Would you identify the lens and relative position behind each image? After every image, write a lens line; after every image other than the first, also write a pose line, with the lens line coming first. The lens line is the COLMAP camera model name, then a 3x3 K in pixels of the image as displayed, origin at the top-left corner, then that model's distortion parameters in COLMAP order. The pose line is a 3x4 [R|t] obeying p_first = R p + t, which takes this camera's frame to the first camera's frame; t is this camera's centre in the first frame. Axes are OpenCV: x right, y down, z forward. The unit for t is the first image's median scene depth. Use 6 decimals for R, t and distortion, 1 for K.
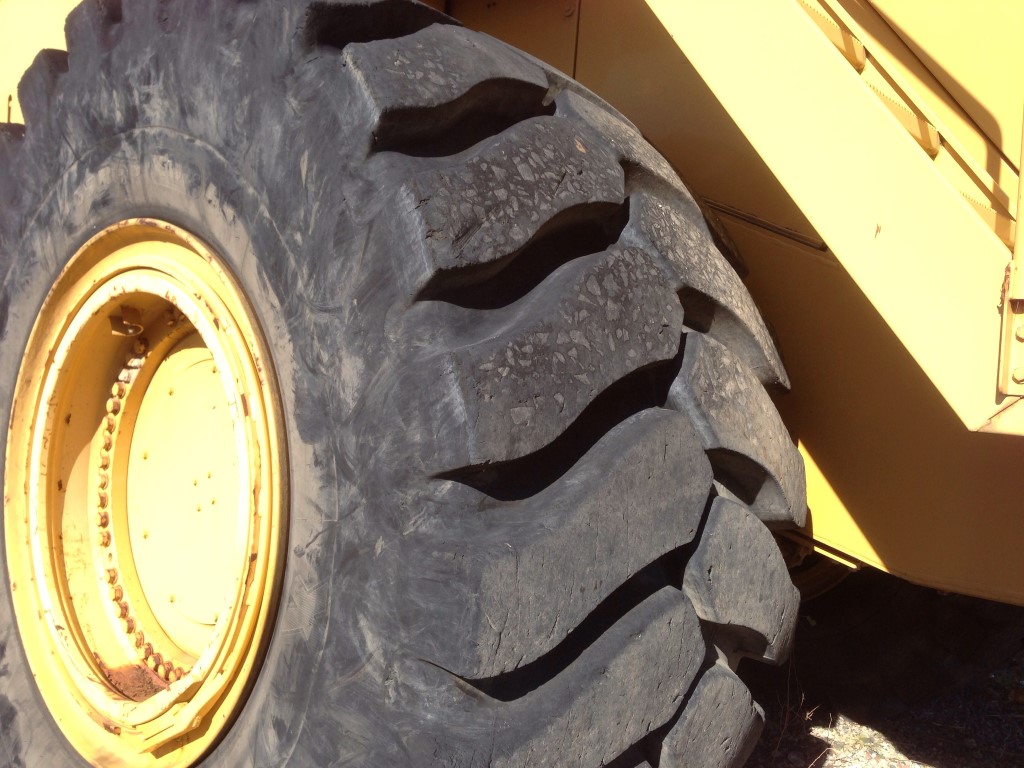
lens RADIAL K [[916.3, 0, 508.3], [0, 916.3, 384.7], [0, 0, 1]] dist [0.122572, -0.222351]
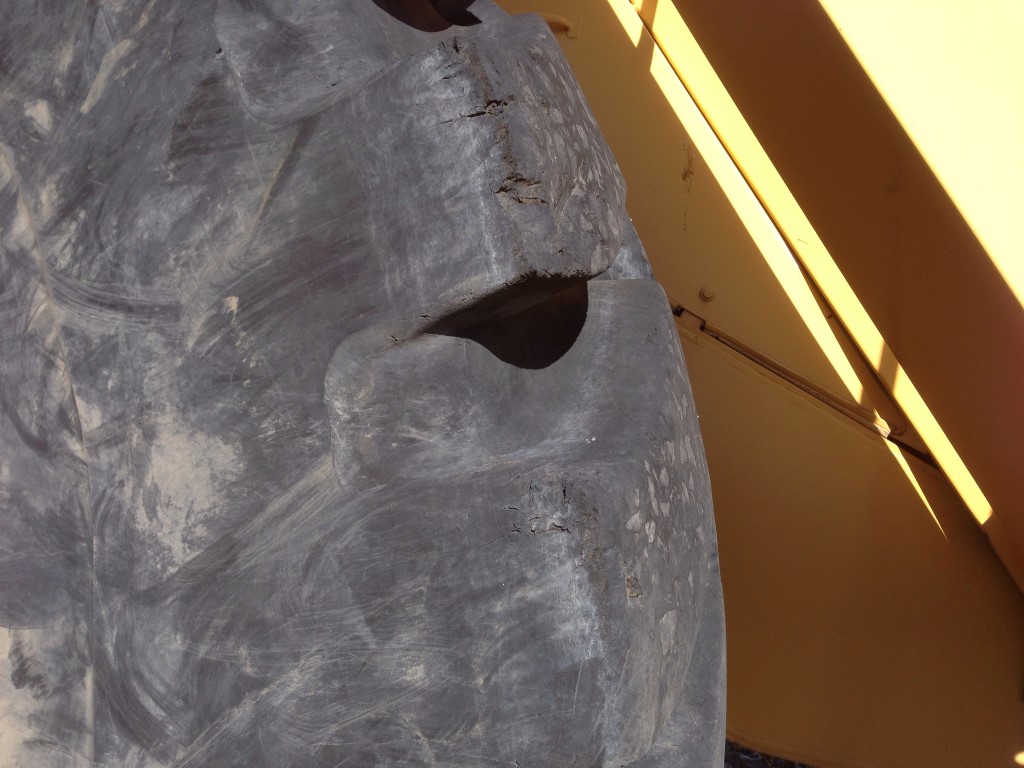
lens RADIAL K [[916.3, 0, 508.3], [0, 916.3, 384.7], [0, 0, 1]] dist [0.122572, -0.222351]
pose [[0.856326, 0.127964, 0.500331, -0.265491], [-0.118469, 0.991654, -0.050863, -0.048657], [-0.502664, -0.015719, 0.864339, 0.594724]]
